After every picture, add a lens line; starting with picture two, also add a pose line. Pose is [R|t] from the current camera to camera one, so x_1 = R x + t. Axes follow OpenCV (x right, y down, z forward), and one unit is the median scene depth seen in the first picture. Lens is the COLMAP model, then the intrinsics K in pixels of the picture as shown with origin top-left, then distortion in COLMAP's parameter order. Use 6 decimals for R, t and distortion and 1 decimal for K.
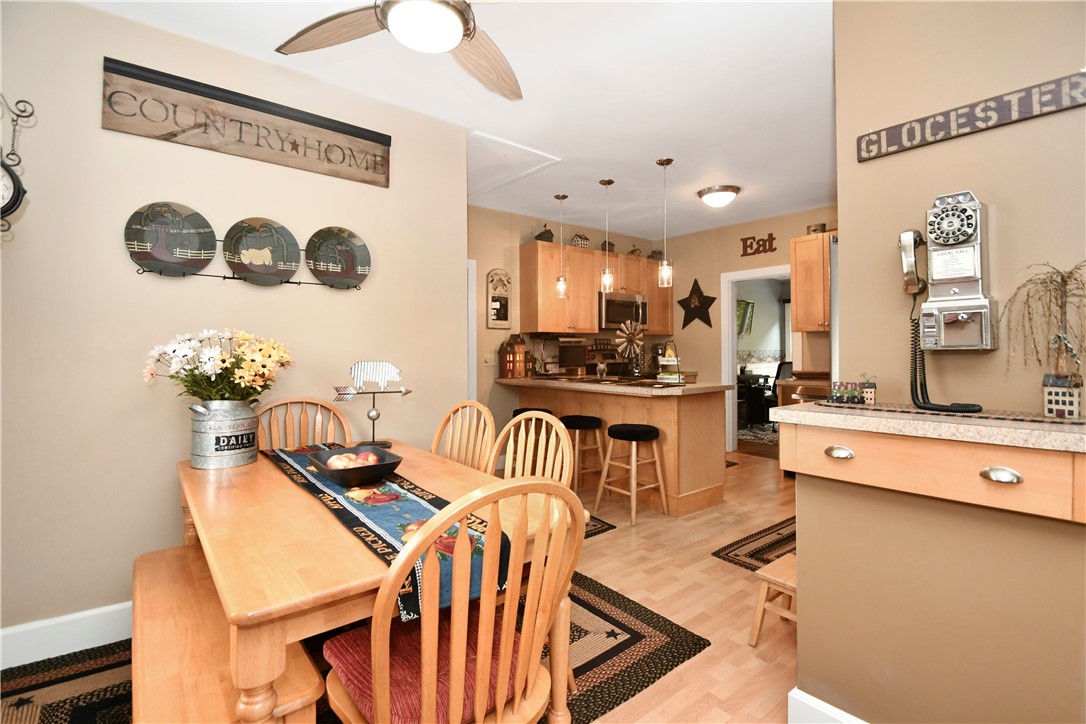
lens RADIAL K [[497.0, 0, 541.1], [0, 497.0, 354.1], [0, 0, 1]] dist [0.003553, -0.000229]
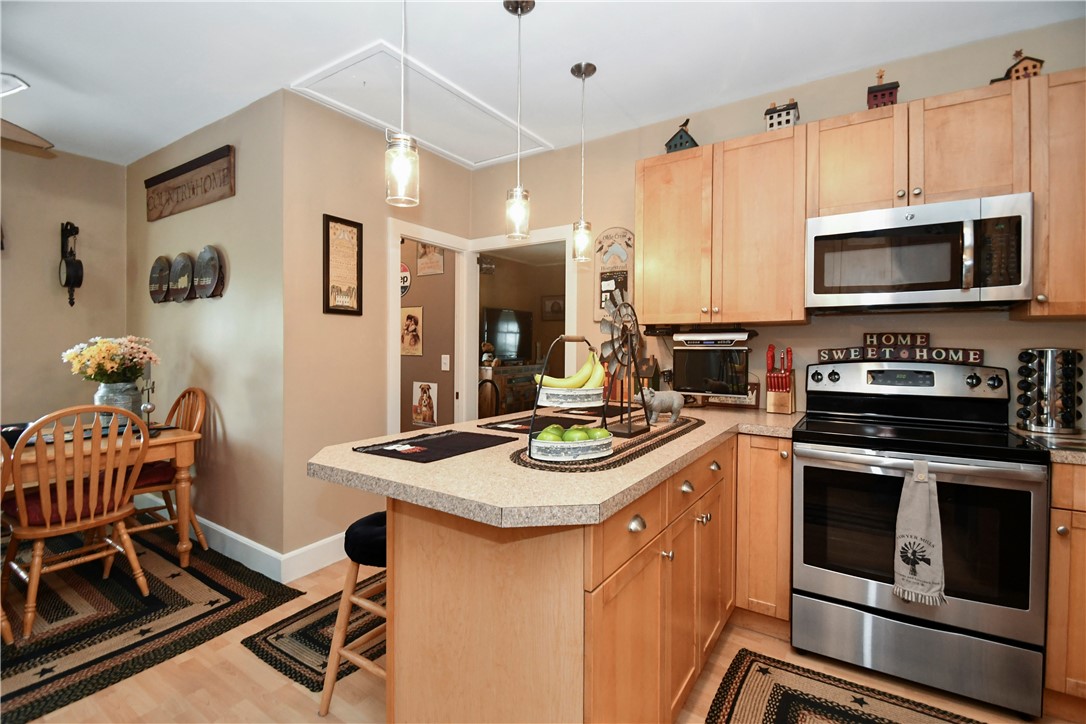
lens RADIAL K [[497.0, 0, 541.0], [0, 497.0, 357.6], [0, 0, 1]] dist [0.003553, -0.000229]
pose [[0.304415, 0.021915, -0.952287, 0.840318], [-0.020613, 0.999653, 0.016416, -0.024925], [0.952316, 0.014632, 0.304761, 1.235917]]
